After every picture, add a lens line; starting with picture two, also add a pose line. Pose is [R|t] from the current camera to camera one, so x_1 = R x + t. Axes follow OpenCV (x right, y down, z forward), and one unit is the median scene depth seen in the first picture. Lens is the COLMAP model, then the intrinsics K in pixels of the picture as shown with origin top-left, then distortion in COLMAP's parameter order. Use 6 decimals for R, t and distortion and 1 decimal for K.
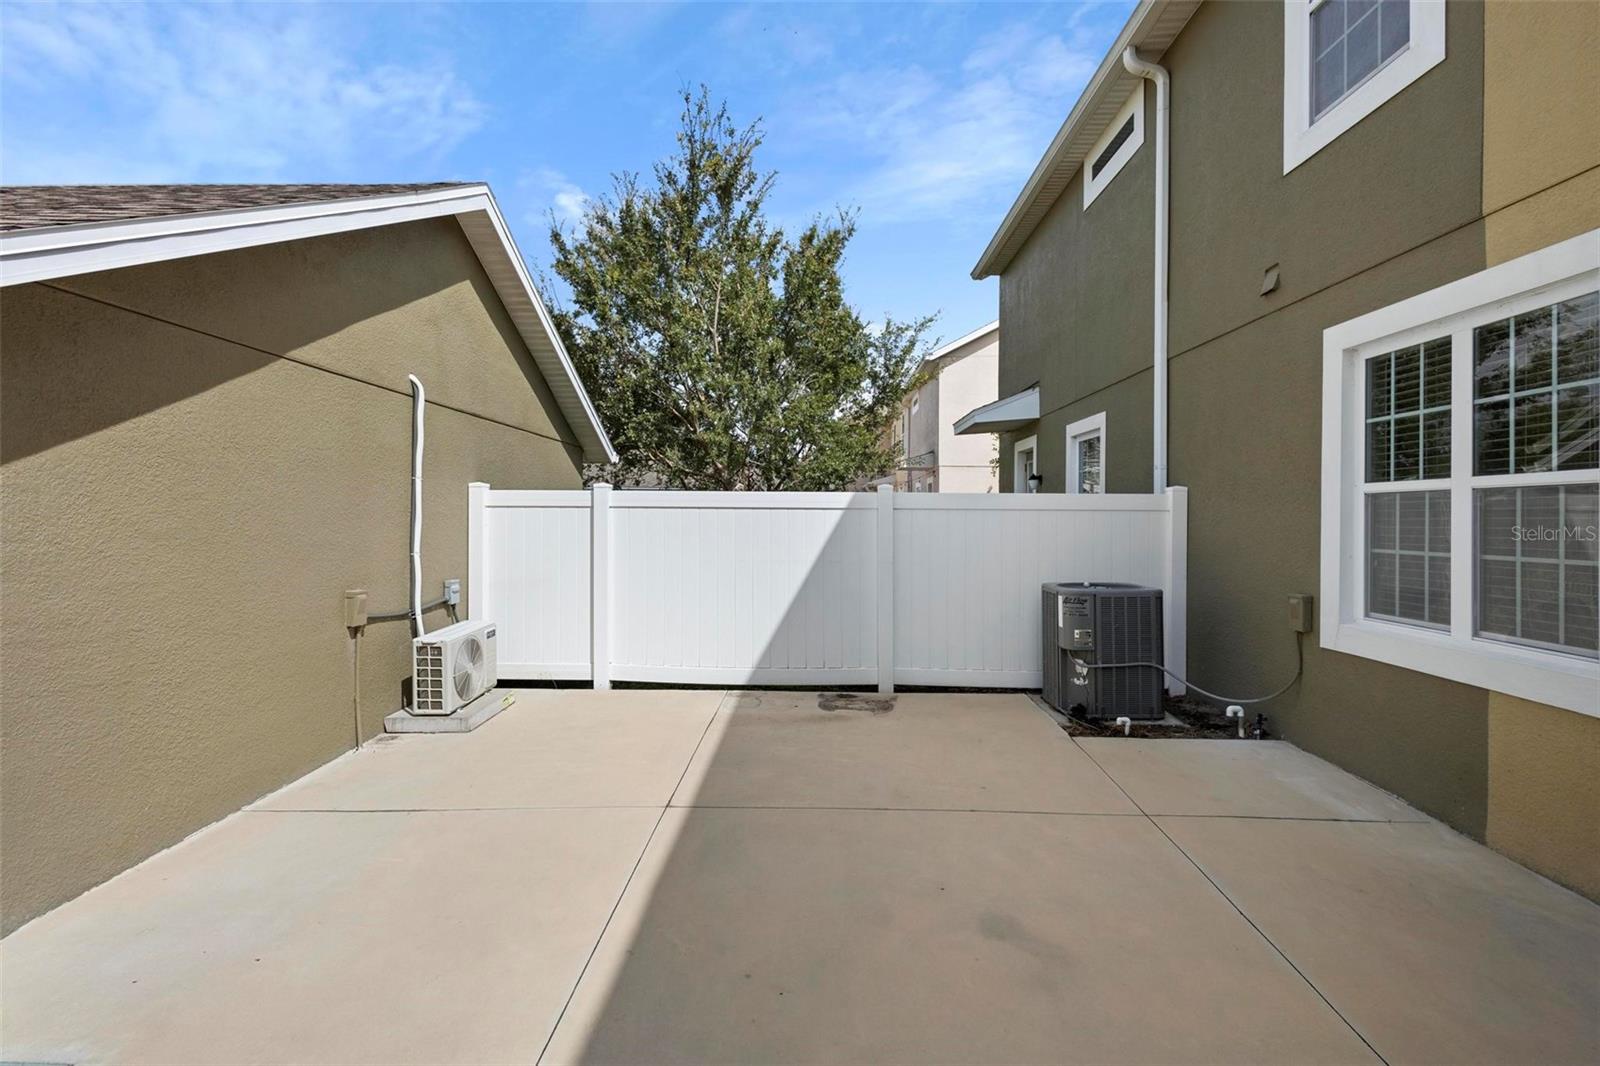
lens RADIAL K [[733.5, 0, 796.3], [0, 733.5, 524.7], [0, 0, 1]] dist [0.009963, -0.000415]
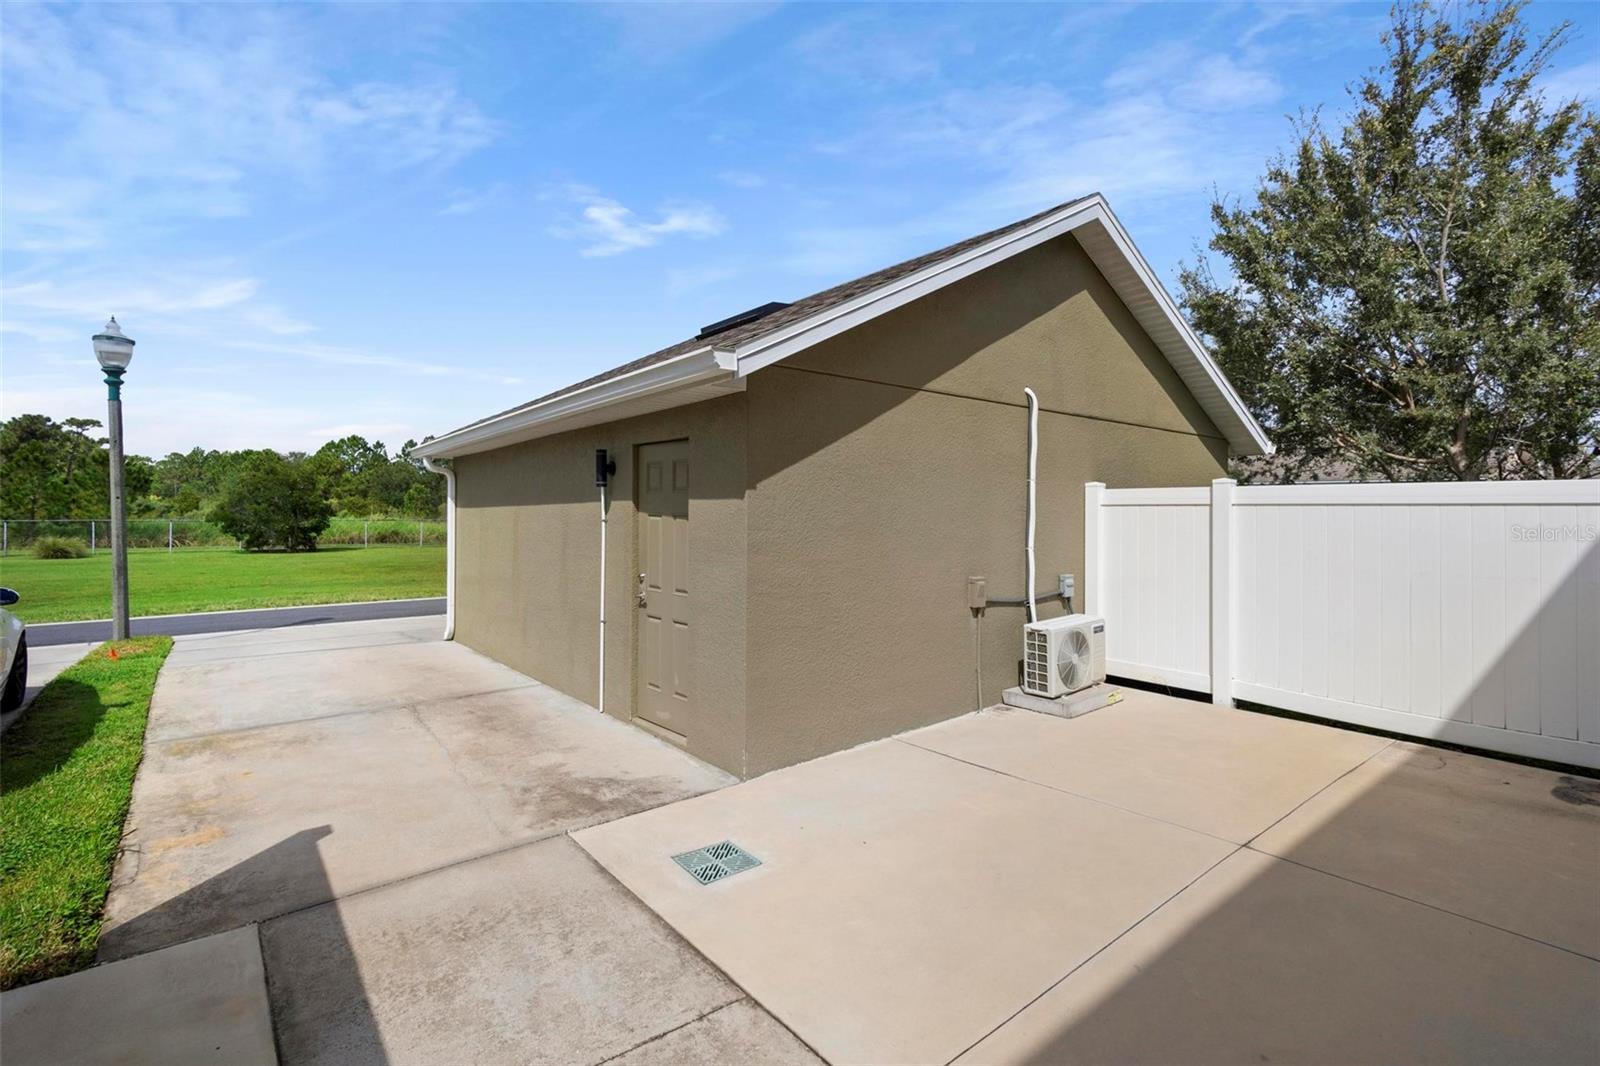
lens RADIAL K [[736.1, 0, 807.0], [0, 736.1, 514.7], [0, 0, 1]] dist [0.014146, -0.006019]
pose [[0.654627, 0.002132, -0.755949, 0.107146], [-0.010323, 0.999928, -0.006120, -0.001043], [0.755881, 0.011810, 0.654602, 0.015228]]
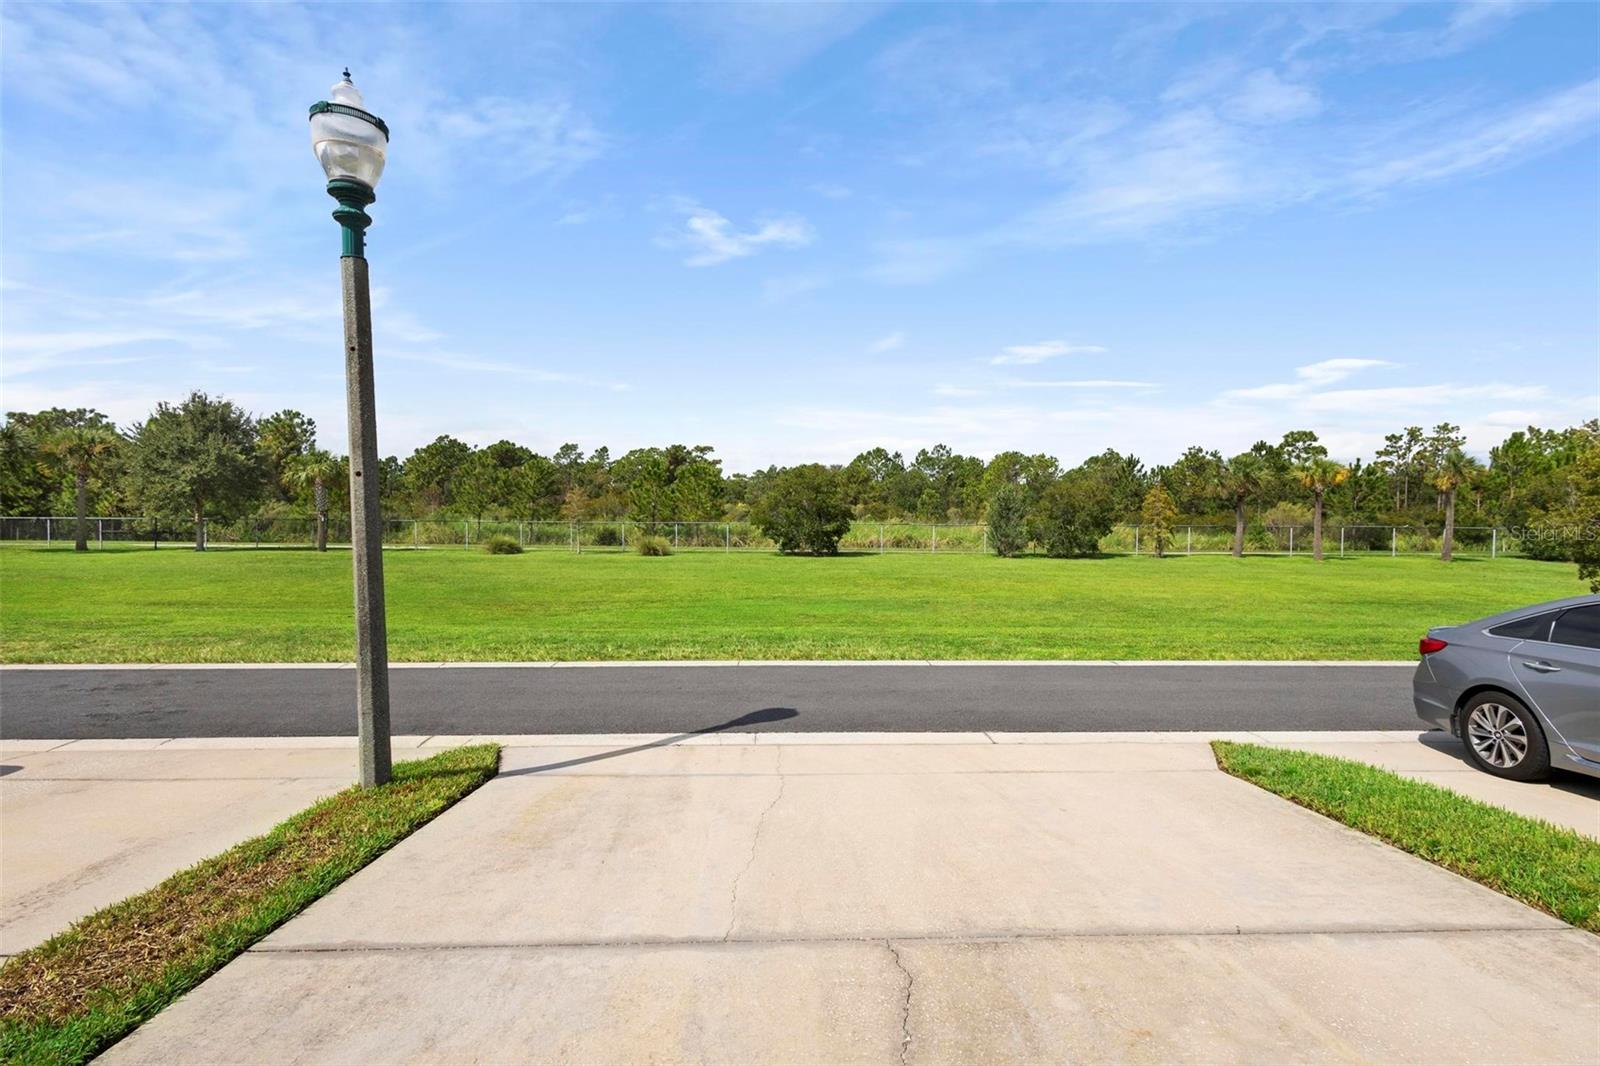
lens RADIAL K [[730.4, 0, 801.3], [0, 730.4, 522.3], [0, 0, 1]] dist [0.015934, -0.005343]
pose [[0.055886, 0.006287, -0.998417, -1.676463], [-0.016251, 0.999853, 0.005386, 0.010222], [0.998305, 0.015924, 0.055980, 0.417307]]
